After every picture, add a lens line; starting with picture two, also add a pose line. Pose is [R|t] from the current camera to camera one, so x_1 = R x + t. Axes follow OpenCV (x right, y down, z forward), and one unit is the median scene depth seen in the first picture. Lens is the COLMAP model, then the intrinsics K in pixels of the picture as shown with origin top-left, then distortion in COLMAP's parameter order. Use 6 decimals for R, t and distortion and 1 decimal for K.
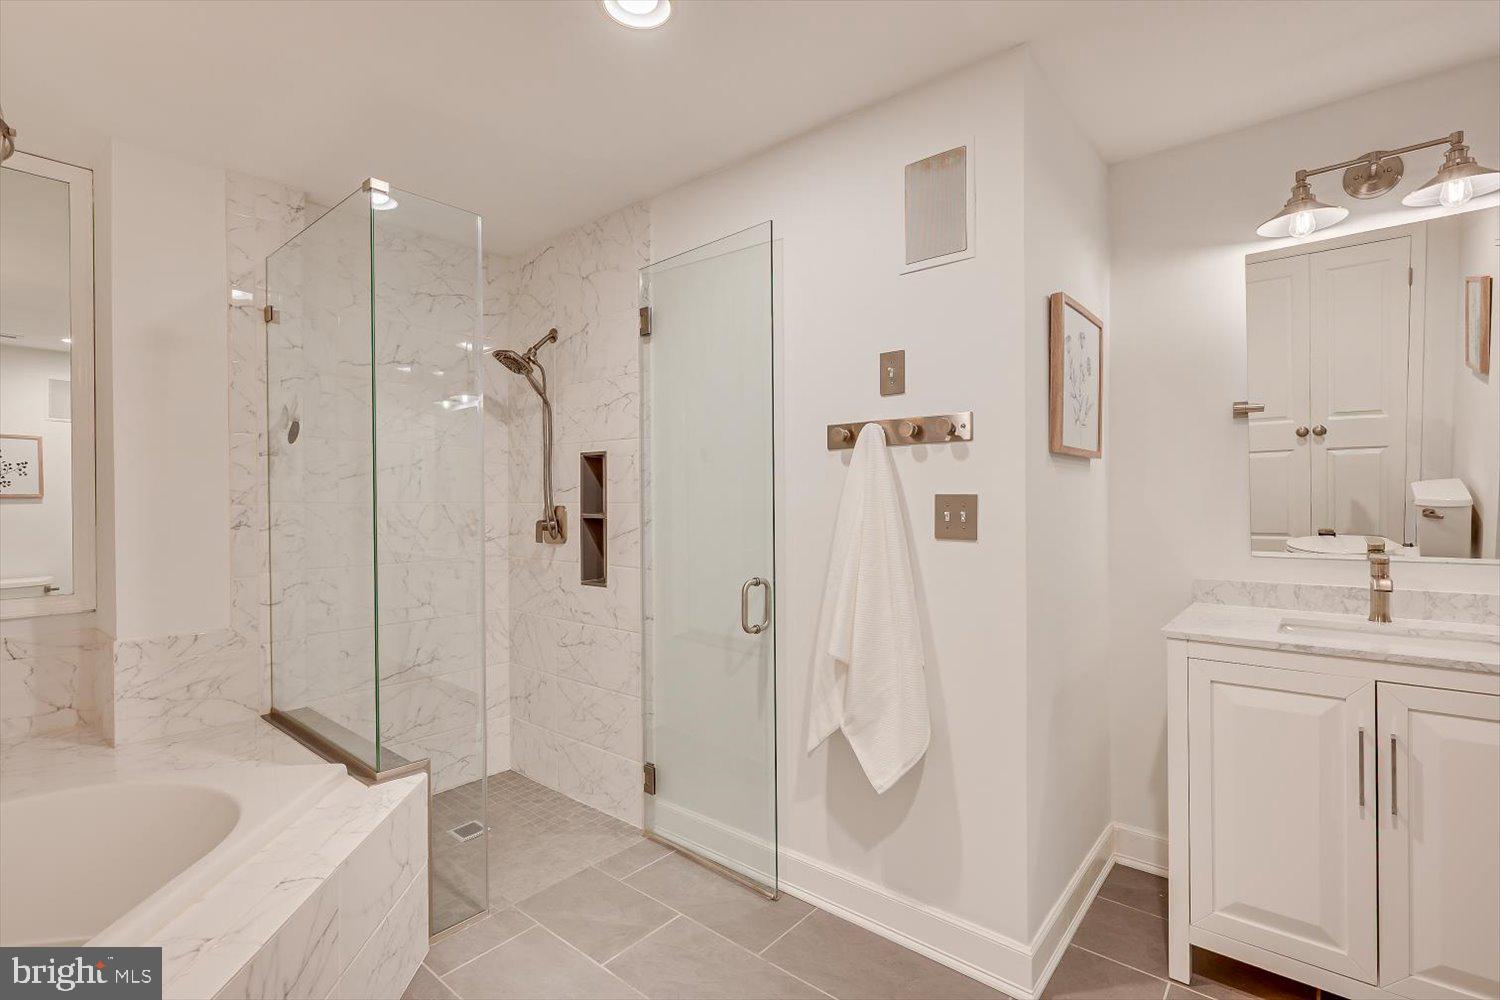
lens RADIAL K [[685.9, 0, 752.8], [0, 685.9, 505.6], [0, 0, 1]] dist [-0.000842, -0.000095]
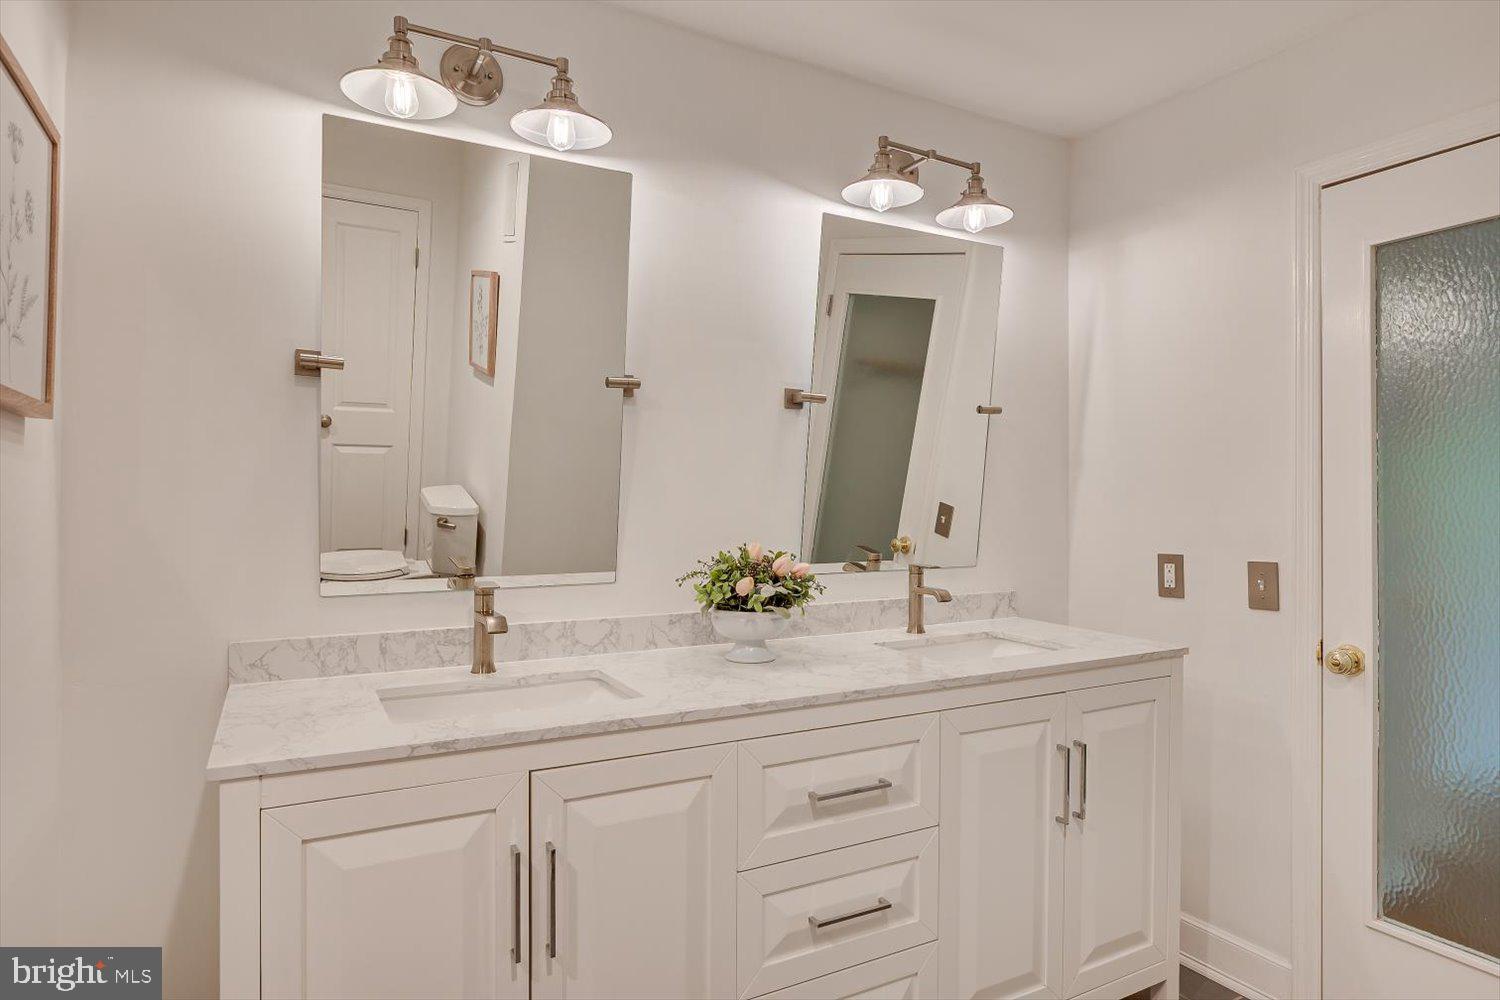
lens RADIAL K [[848.0, 0, 752.1], [0, 848.0, 508.2], [0, 0, 1]] dist [-0.003530, -0.002413]
pose [[0.347678, 0.005863, 0.937595, 0.141845], [-0.001012, 0.999982, -0.005878, -0.003641], [-0.937613, 0.001095, 0.347678, 0.378141]]
